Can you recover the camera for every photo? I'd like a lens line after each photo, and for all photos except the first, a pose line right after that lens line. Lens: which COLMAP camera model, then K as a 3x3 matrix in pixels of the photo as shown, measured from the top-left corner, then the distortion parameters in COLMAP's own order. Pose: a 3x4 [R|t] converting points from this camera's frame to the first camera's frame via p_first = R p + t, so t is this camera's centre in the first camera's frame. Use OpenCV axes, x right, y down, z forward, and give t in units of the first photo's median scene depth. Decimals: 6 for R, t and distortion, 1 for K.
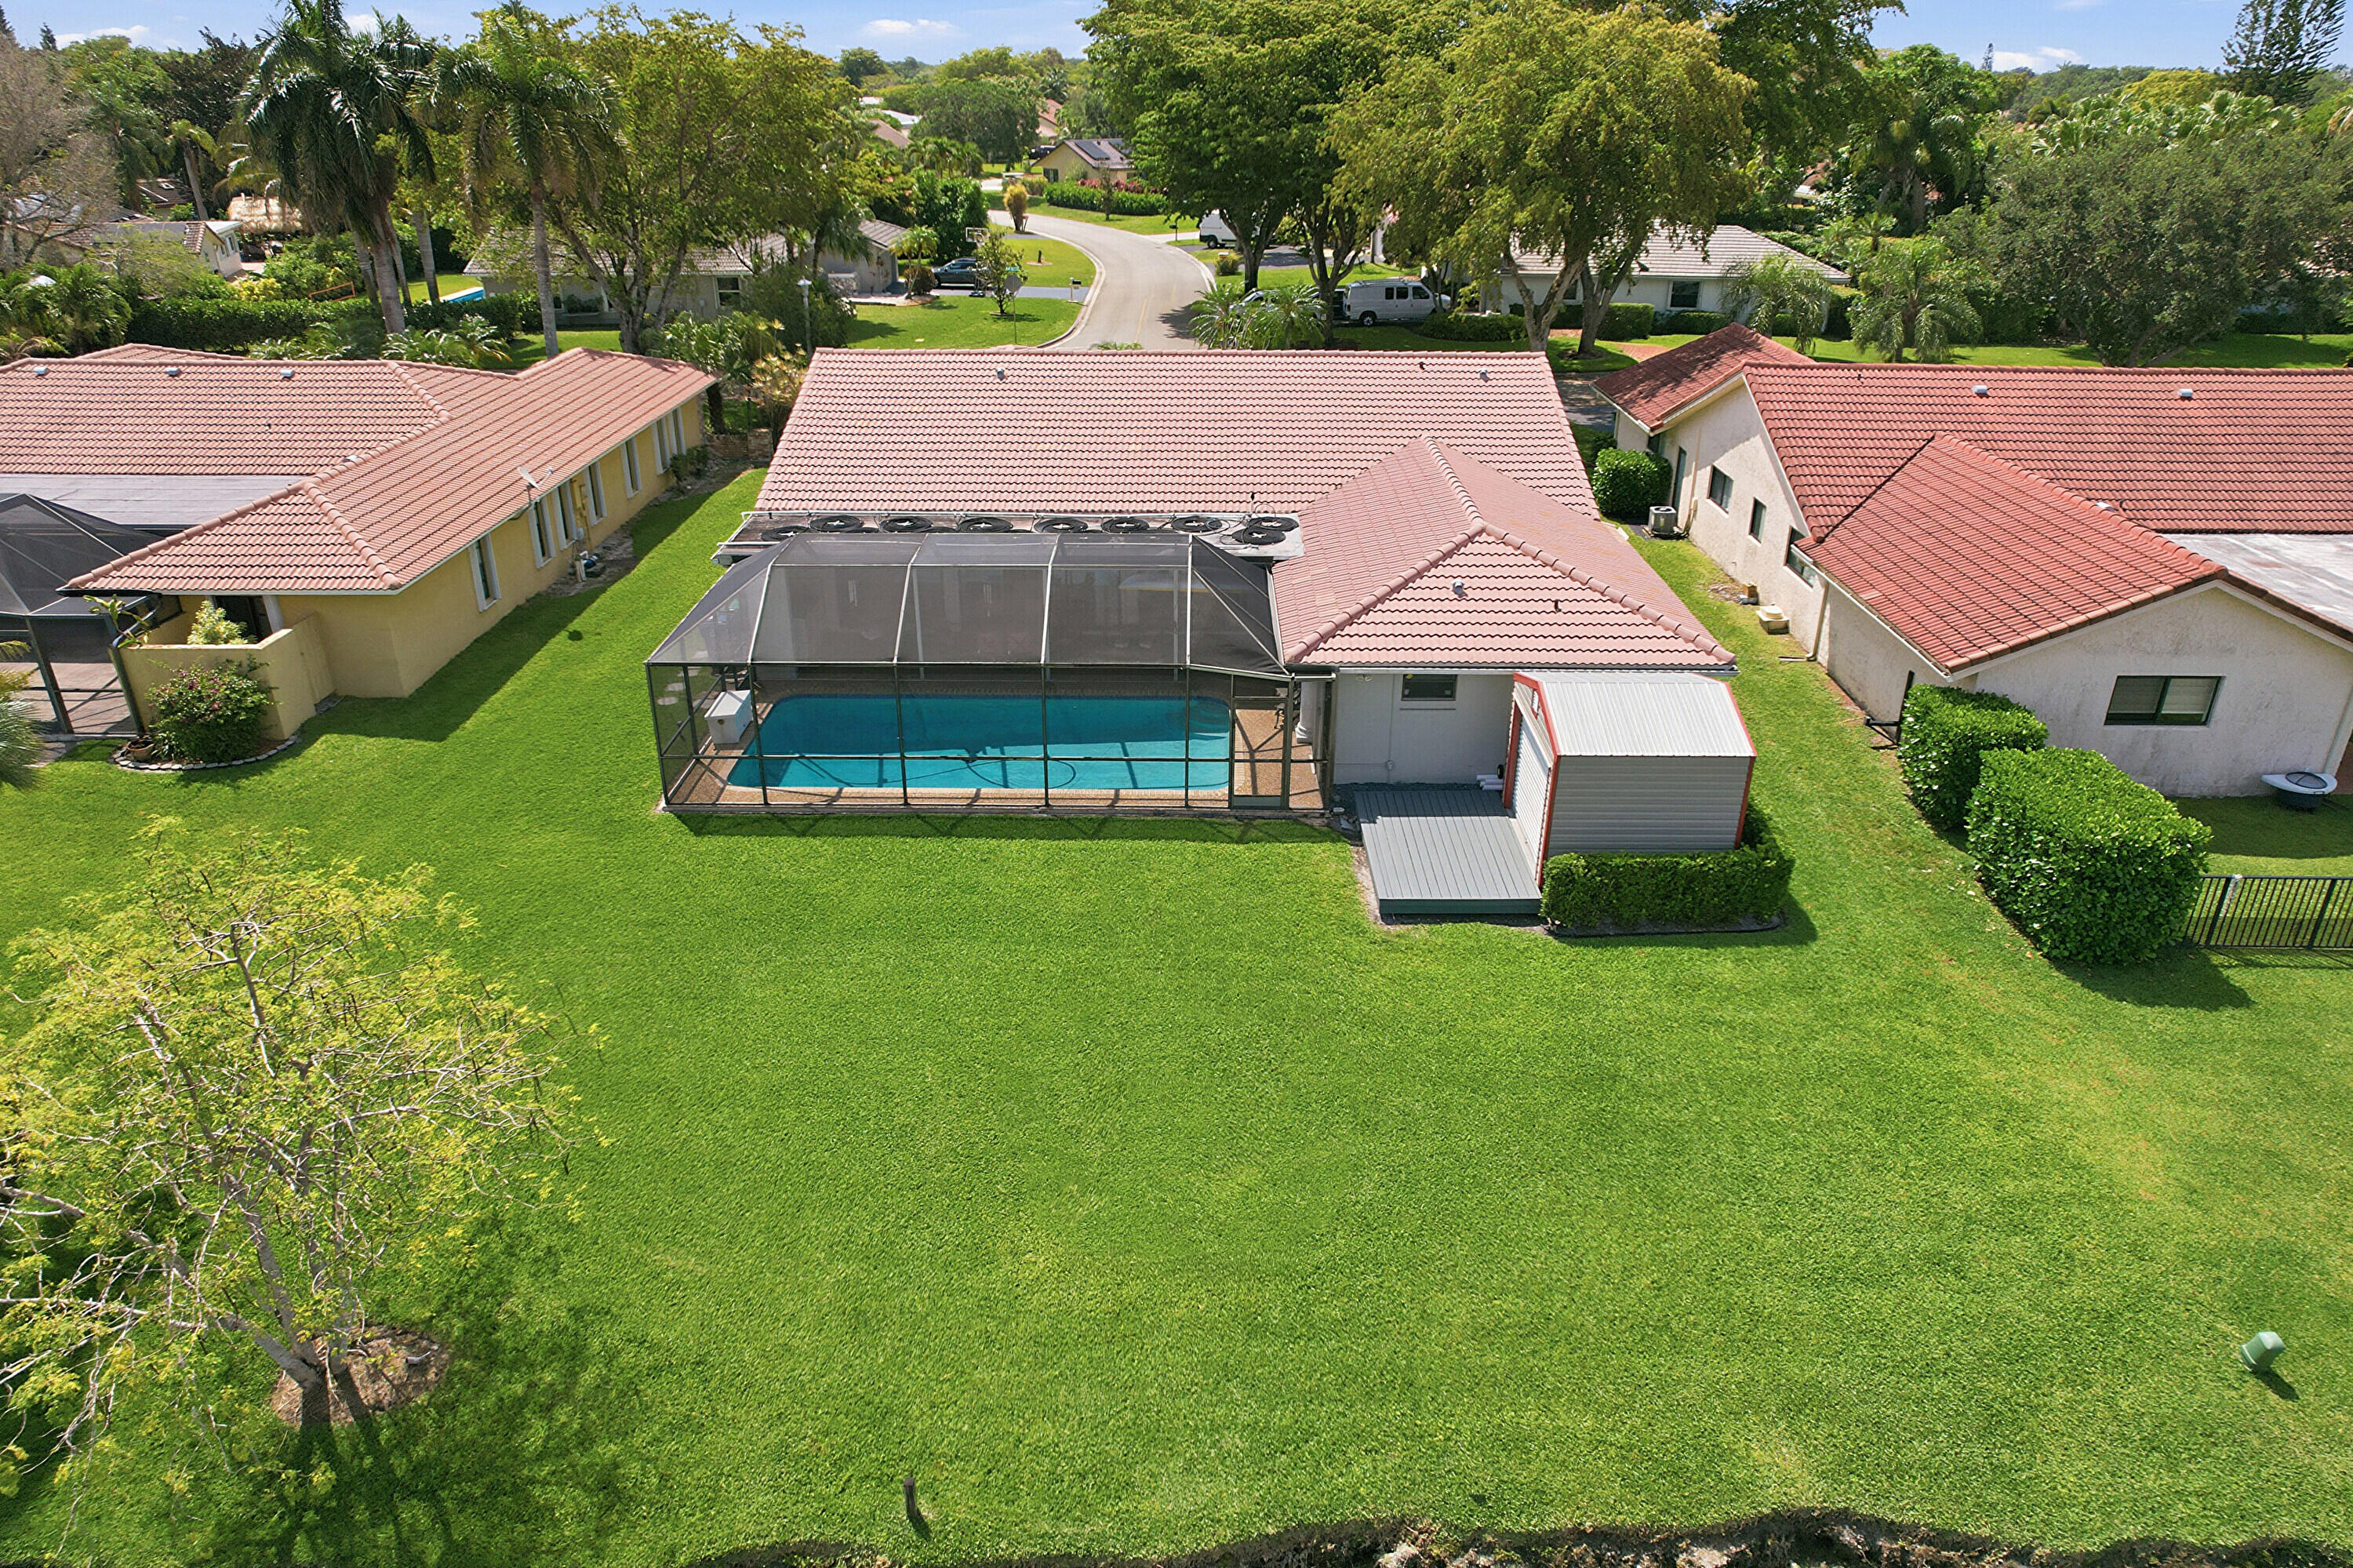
lens RADIAL K [[1521.0, 0, 1176.5], [0, 1521.0, 784.0], [0, 0, 1]] dist [-0.067209, 0.049169]
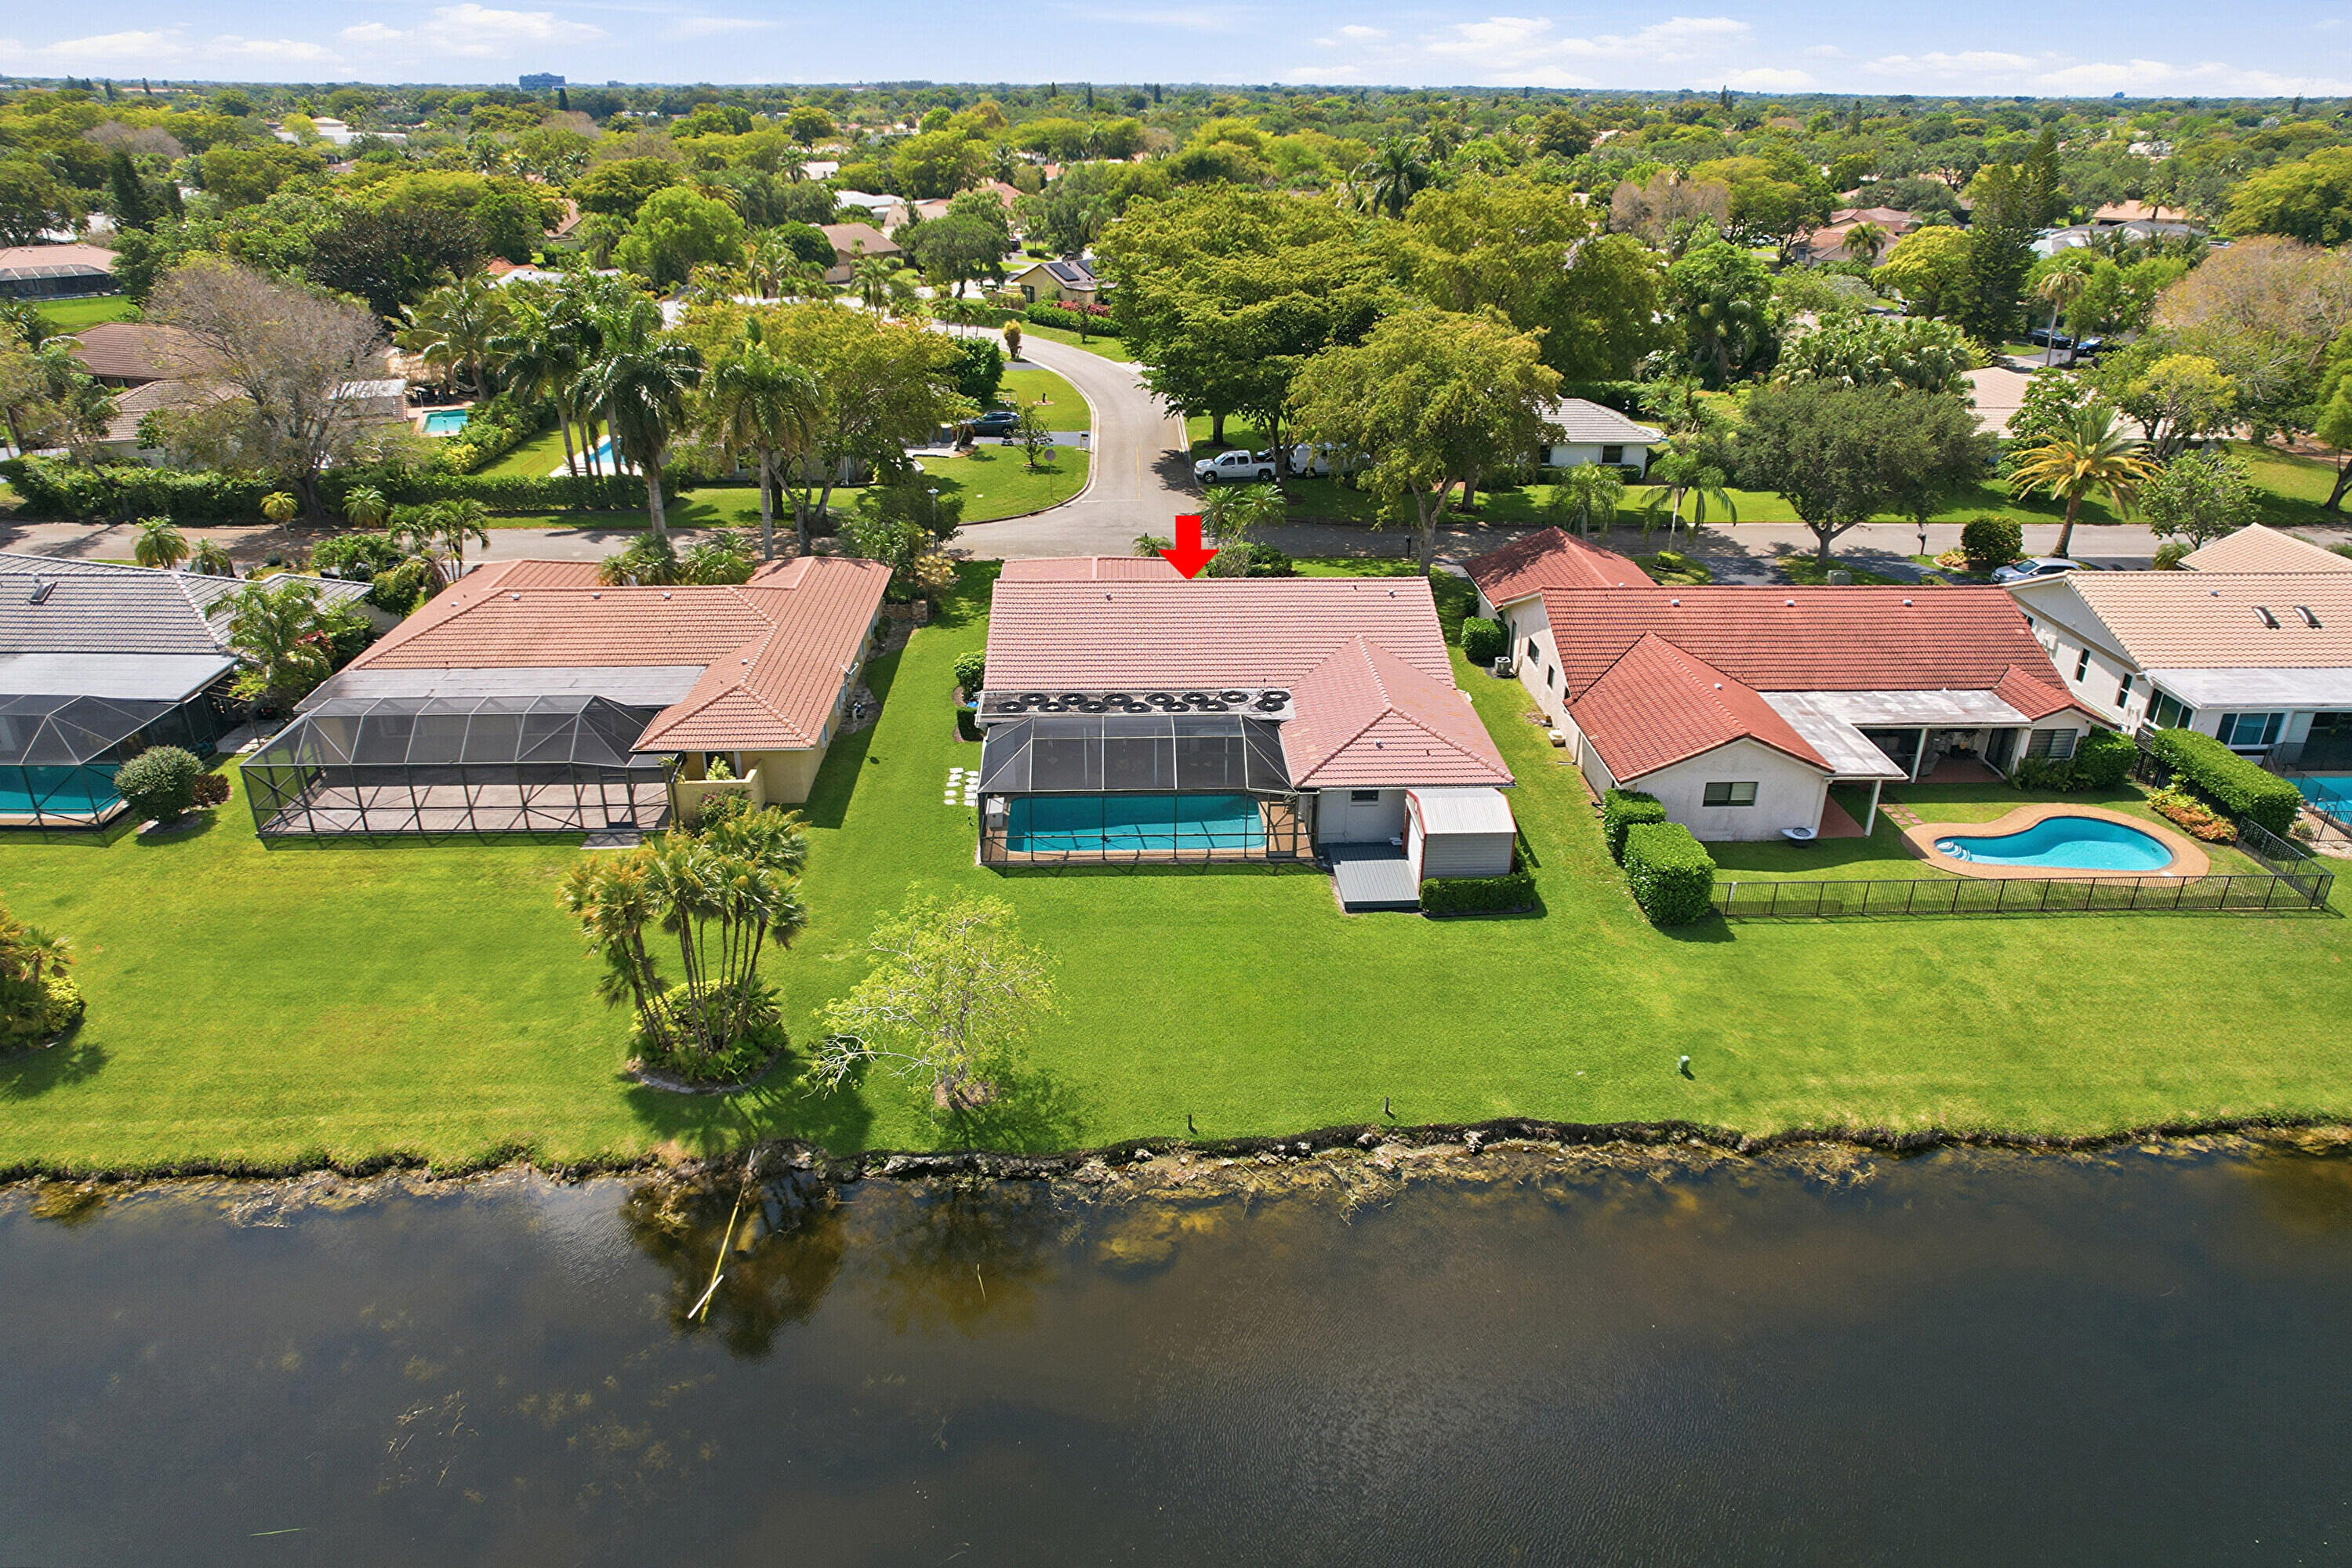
lens RADIAL K [[1520.3, 0, 1176.0], [0, 1520.3, 784.0], [0, 0, 1]] dist [-0.067209, 0.049169]
pose [[0.998679, -0.018418, 0.047966, -0.177456], [0.018682, 0.999813, -0.005075, -0.072887], [-0.047864, 0.005965, 0.998836, -0.984527]]
